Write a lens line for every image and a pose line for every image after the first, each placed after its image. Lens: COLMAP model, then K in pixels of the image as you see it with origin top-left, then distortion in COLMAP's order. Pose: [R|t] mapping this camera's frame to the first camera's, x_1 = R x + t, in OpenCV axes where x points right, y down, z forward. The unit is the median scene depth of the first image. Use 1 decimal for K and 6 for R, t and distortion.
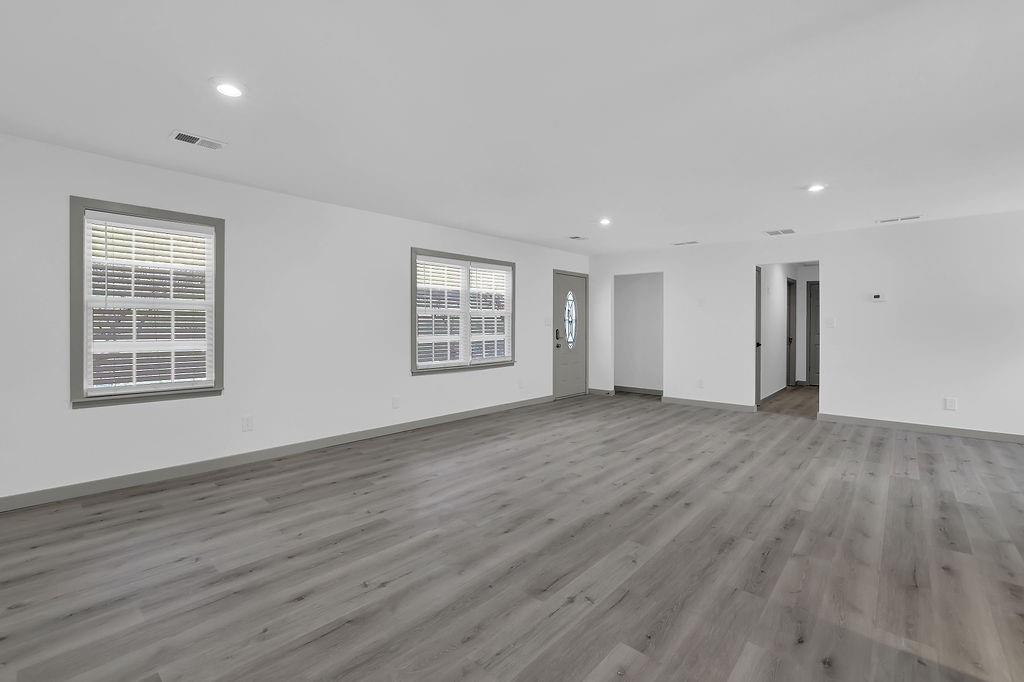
lens RADIAL K [[458.5, 0, 522.7], [0, 458.5, 325.3], [0, 0, 1]] dist [-0.042193, 0.018782]
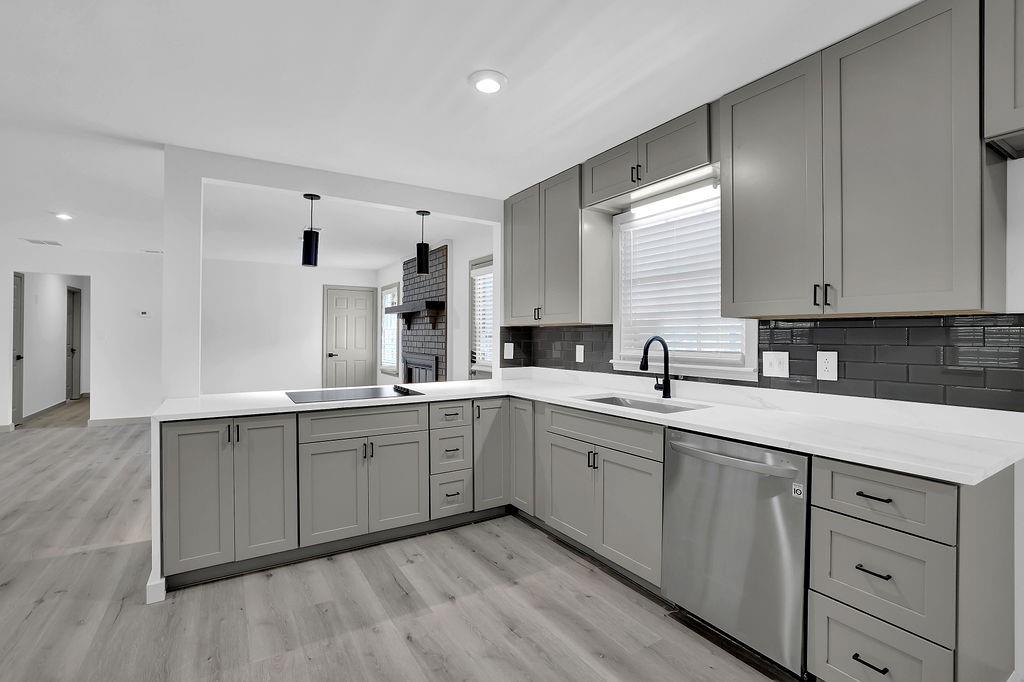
lens RADIAL K [[457.7, 0, 512.0], [0, 457.7, 341.0], [0, 0, 1]] dist [-0.044699, 0.013291]
pose [[0.295672, -0.006956, 0.955264, -0.070767], [-0.009470, 0.999903, 0.010212, -0.017472], [-0.955243, -0.012066, 0.295577, -0.394279]]
